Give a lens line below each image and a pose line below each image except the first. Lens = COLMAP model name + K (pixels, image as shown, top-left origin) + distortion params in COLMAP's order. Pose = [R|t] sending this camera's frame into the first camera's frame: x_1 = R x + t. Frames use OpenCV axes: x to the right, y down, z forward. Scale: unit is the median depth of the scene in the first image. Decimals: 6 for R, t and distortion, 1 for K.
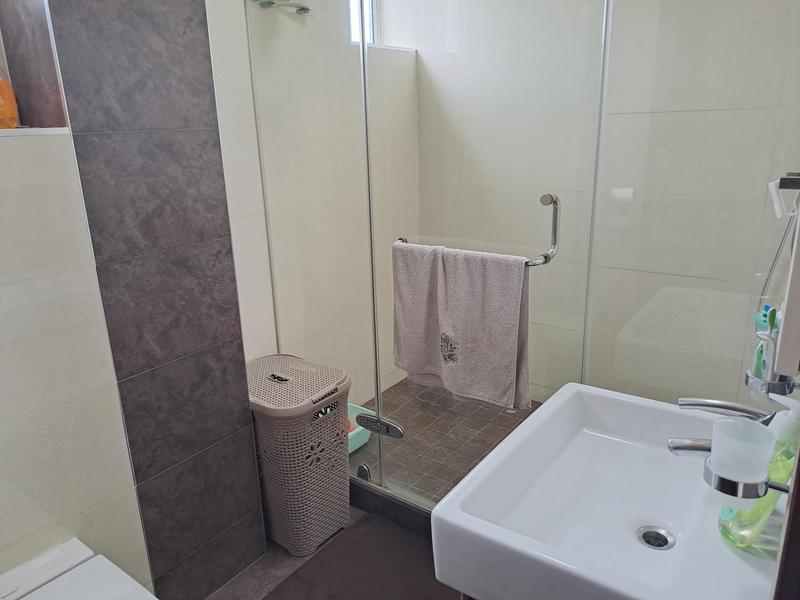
lens RADIAL K [[590.2, 0, 400.0], [0, 590.2, 300.0], [0, 0, 1]] dist [0.108725, -0.152228]
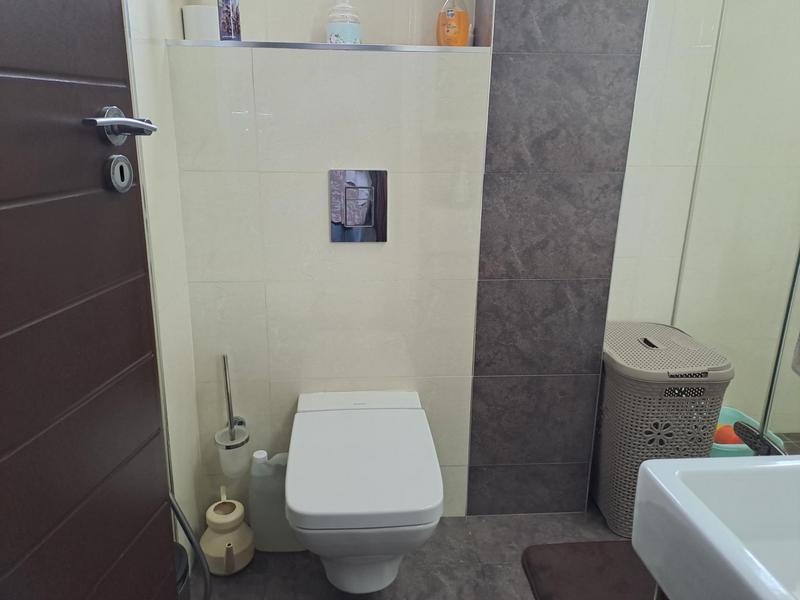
lens RADIAL K [[590.2, 0, 400.0], [0, 590.2, 300.0], [0, 0, 1]] dist [0.108725, -0.152228]
pose [[0.657915, 0.250655, -0.710155, 0.227601], [-0.252398, 0.961838, 0.105658, 0.085316], [0.709537, 0.109727, 0.696072, 0.103019]]
